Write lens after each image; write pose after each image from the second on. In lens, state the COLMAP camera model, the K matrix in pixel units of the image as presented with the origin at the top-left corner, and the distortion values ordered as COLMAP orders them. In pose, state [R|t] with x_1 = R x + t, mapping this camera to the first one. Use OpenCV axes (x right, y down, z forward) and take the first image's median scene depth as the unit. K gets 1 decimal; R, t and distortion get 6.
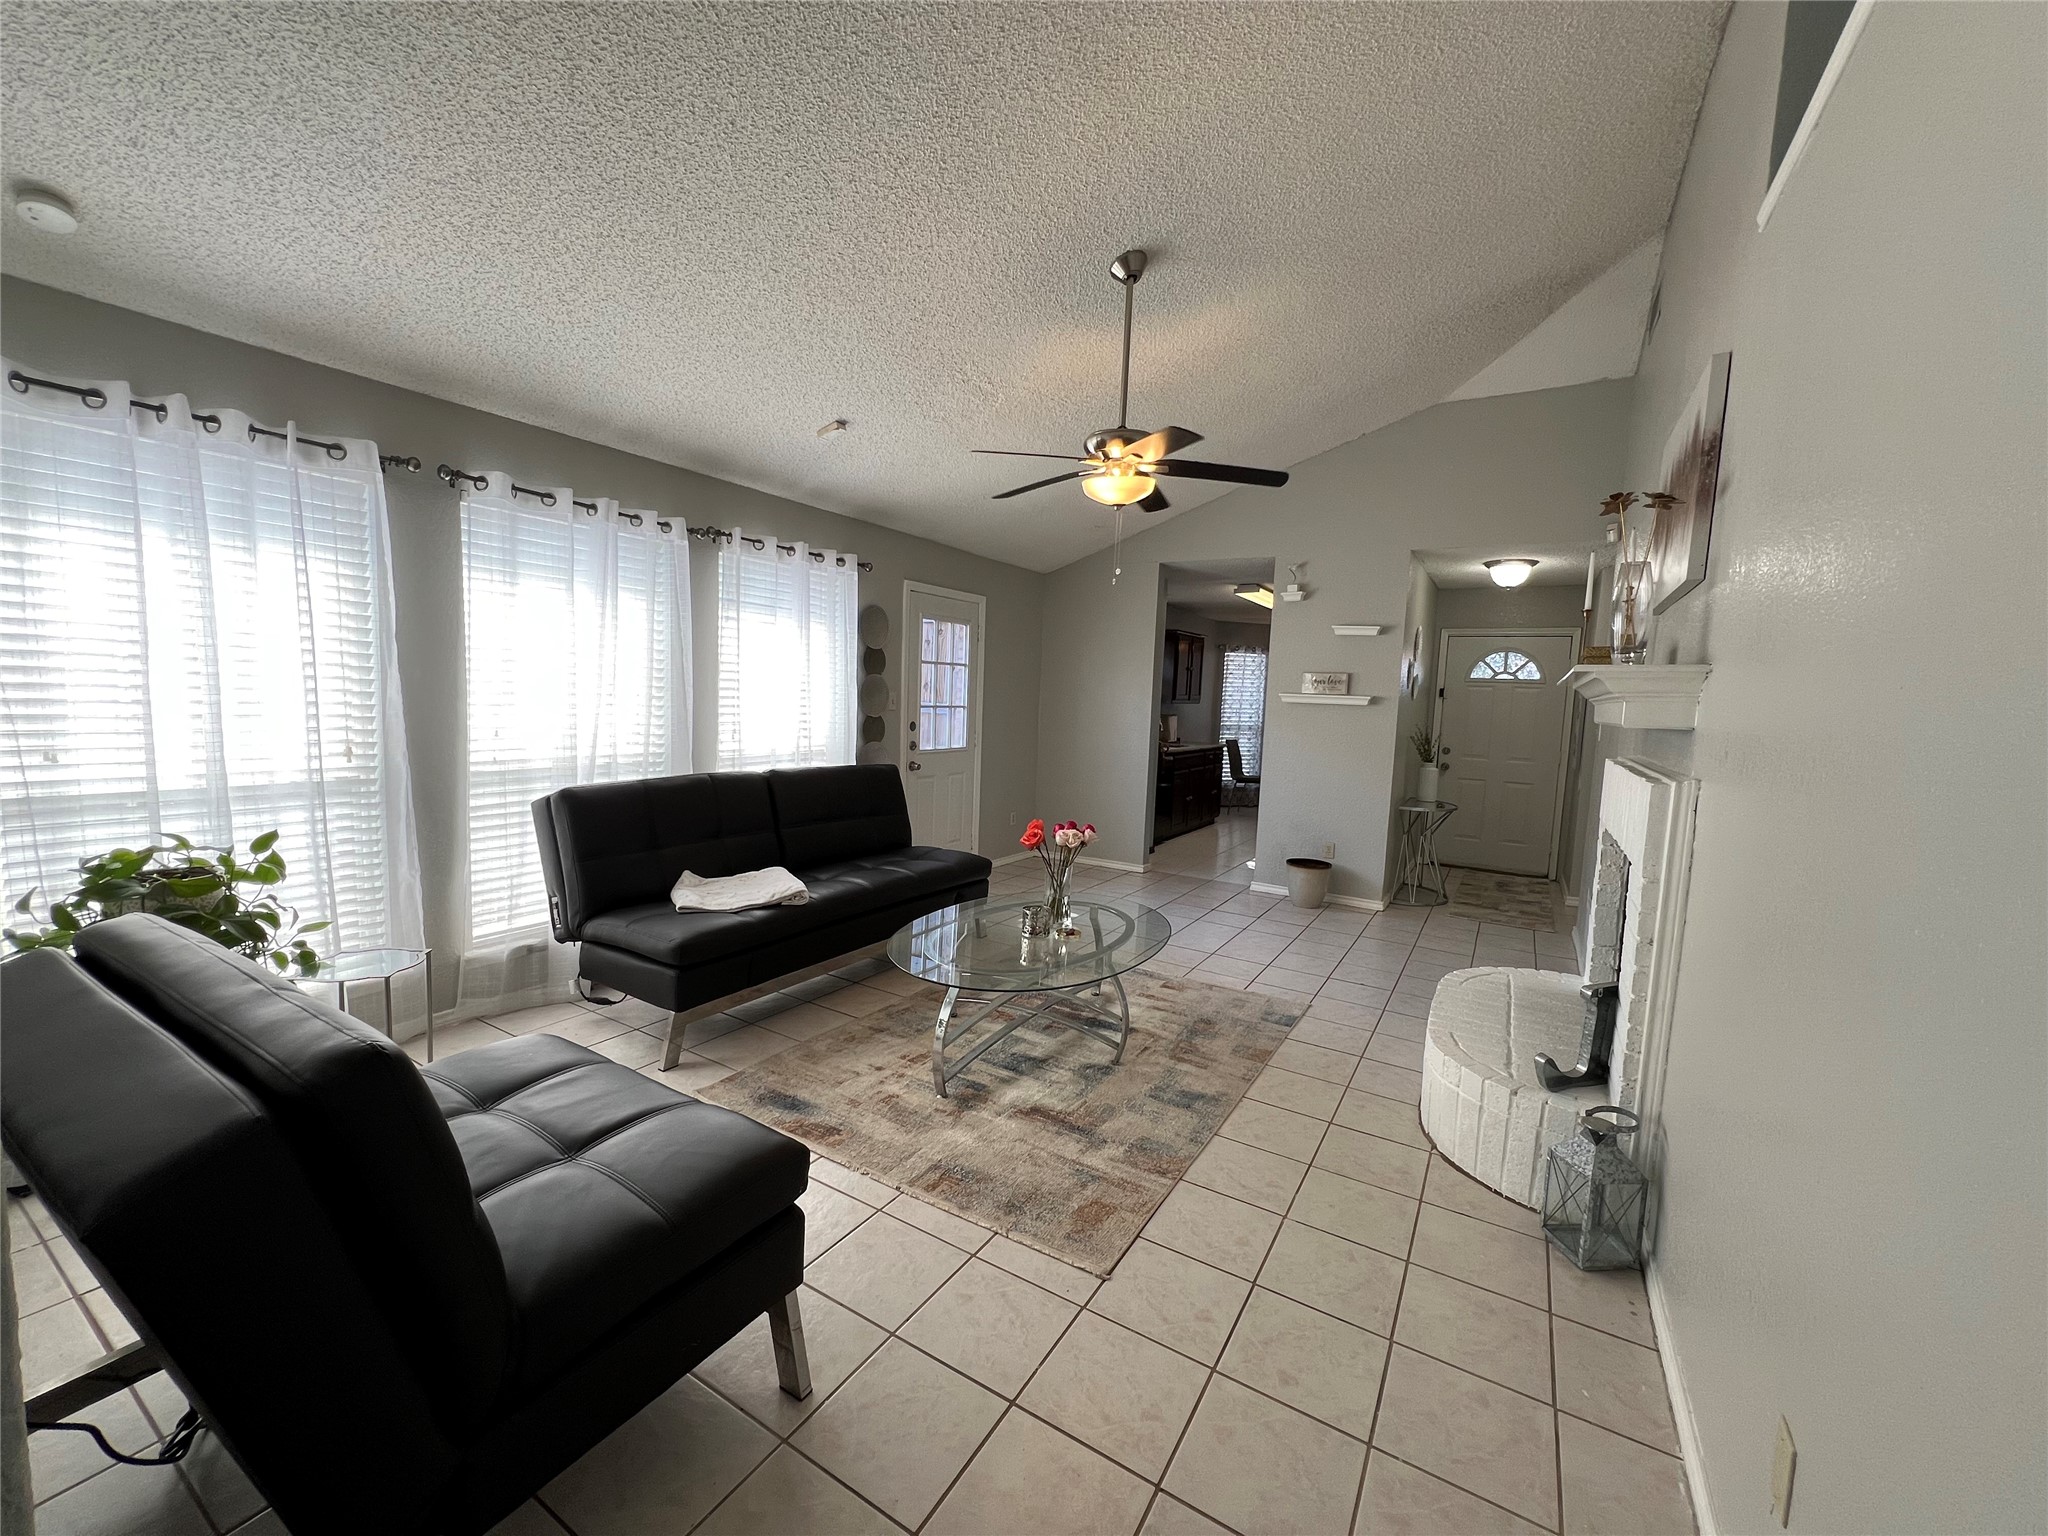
lens RADIAL K [[825.8, 0, 1024.0], [0, 825.8, 768.0], [0, 0, 1]] dist [-0.001656, 0.000295]
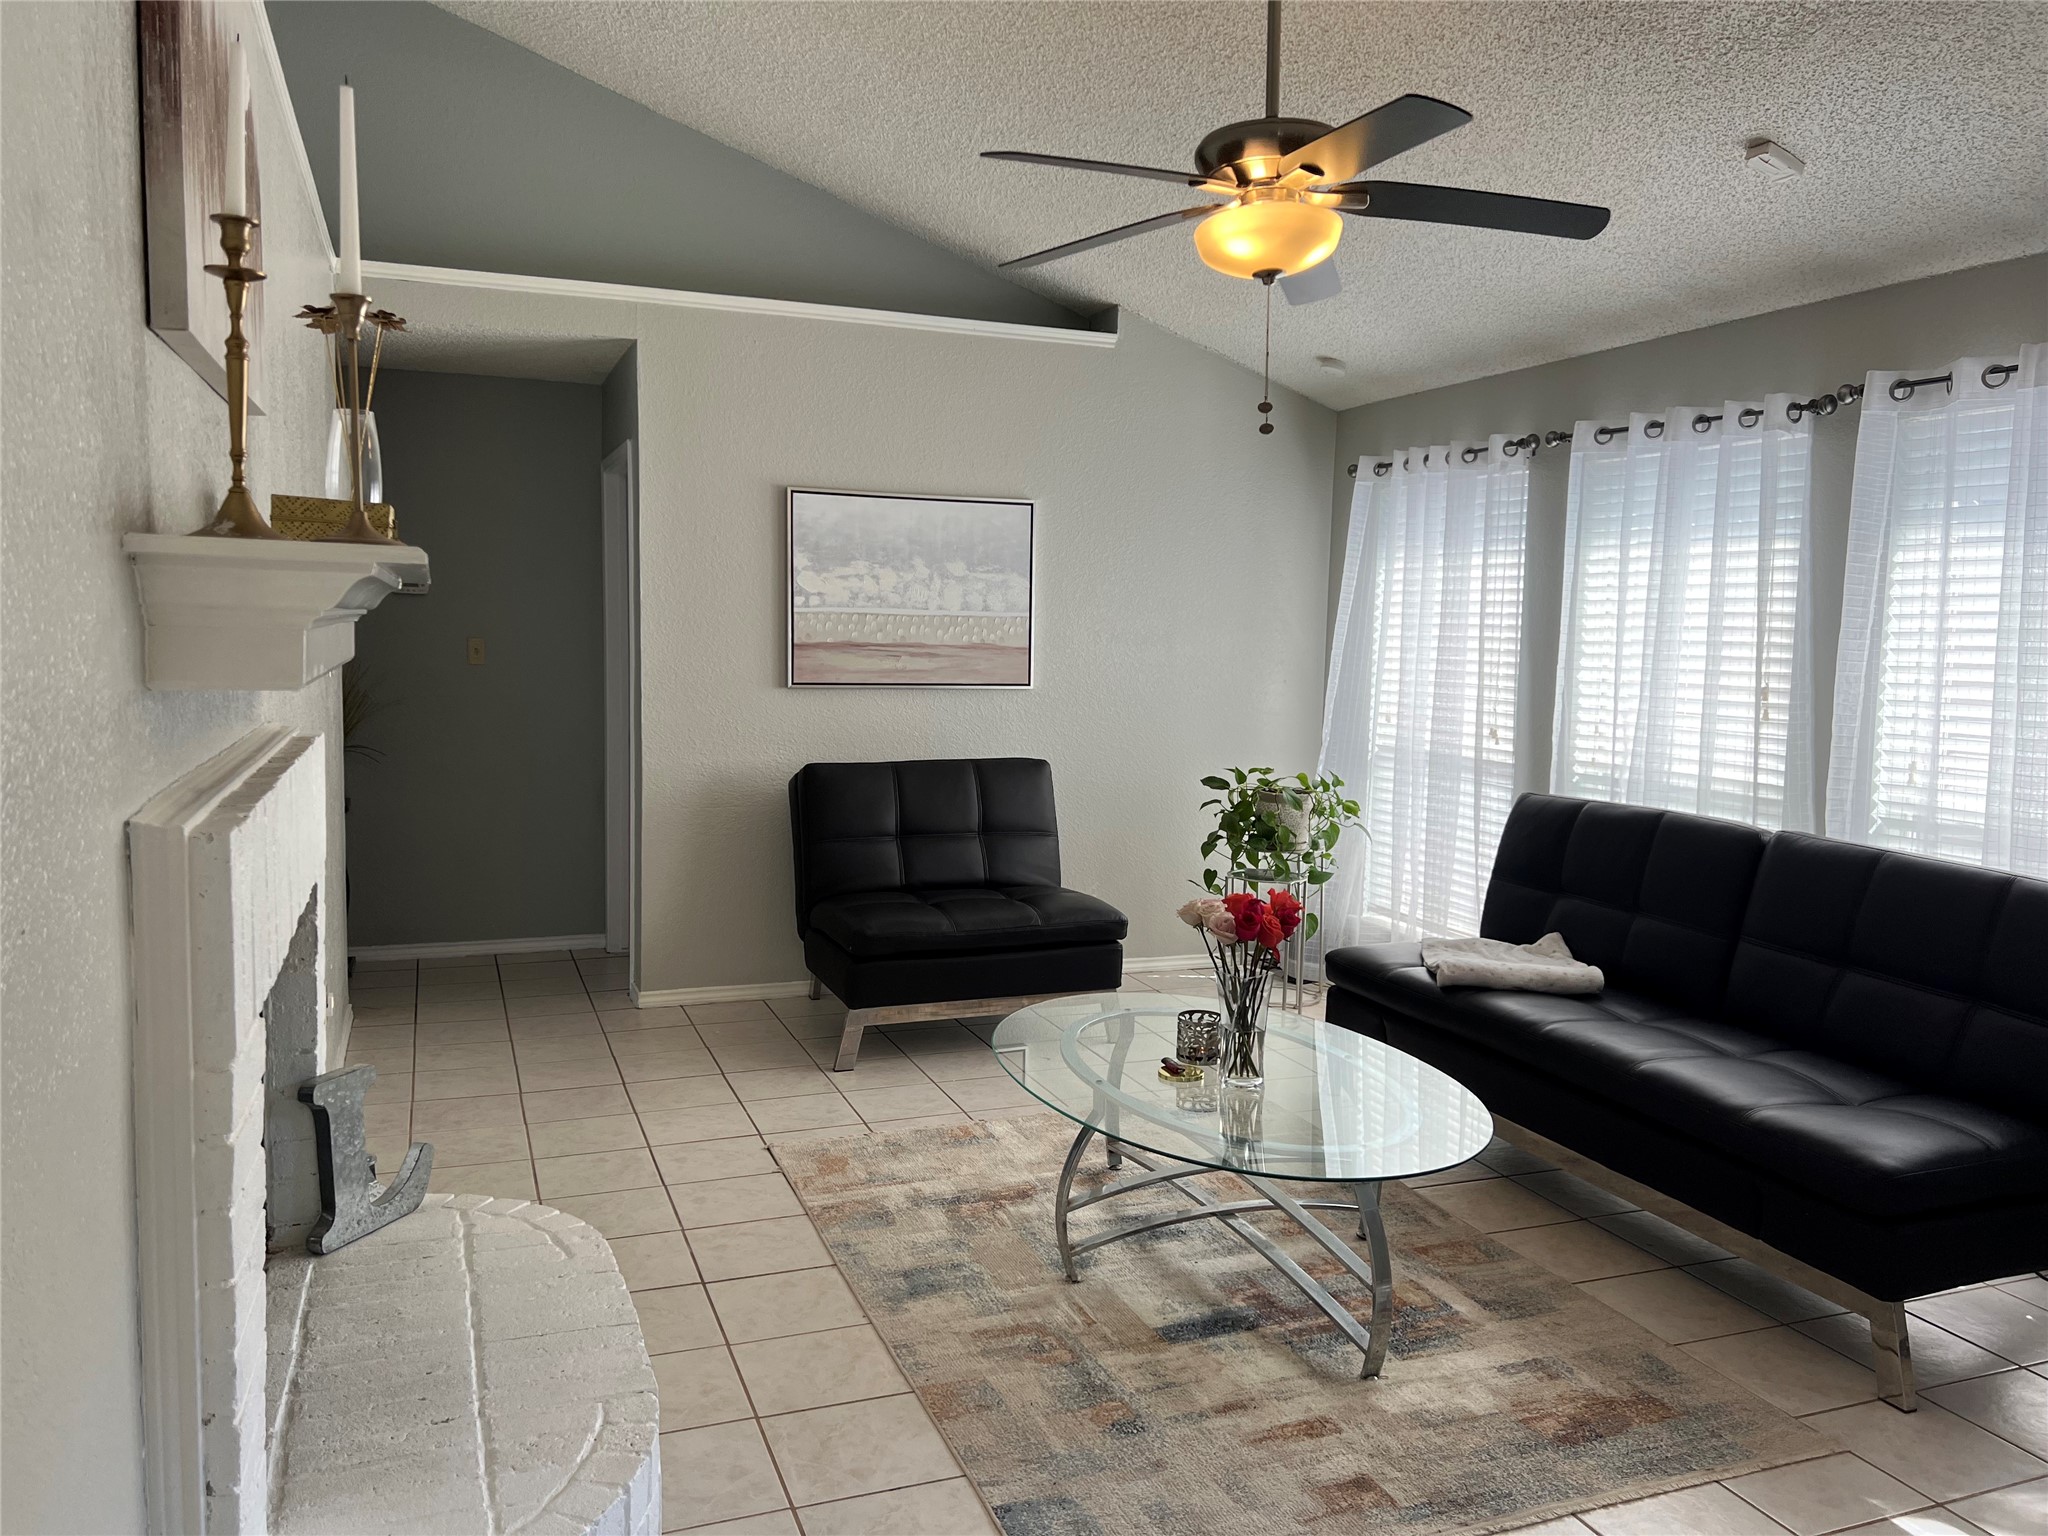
lens RADIAL K [[1537.1, 0, 1021.7], [0, 1537.1, 789.9], [0, 0, 1]] dist [0.054433, -0.081891]
pose [[-0.614048, 0.025448, -0.788858, 0.957745], [-0.124288, 0.983892, 0.128485, -0.113194], [0.779421, 0.176942, -0.600995, 1.525942]]
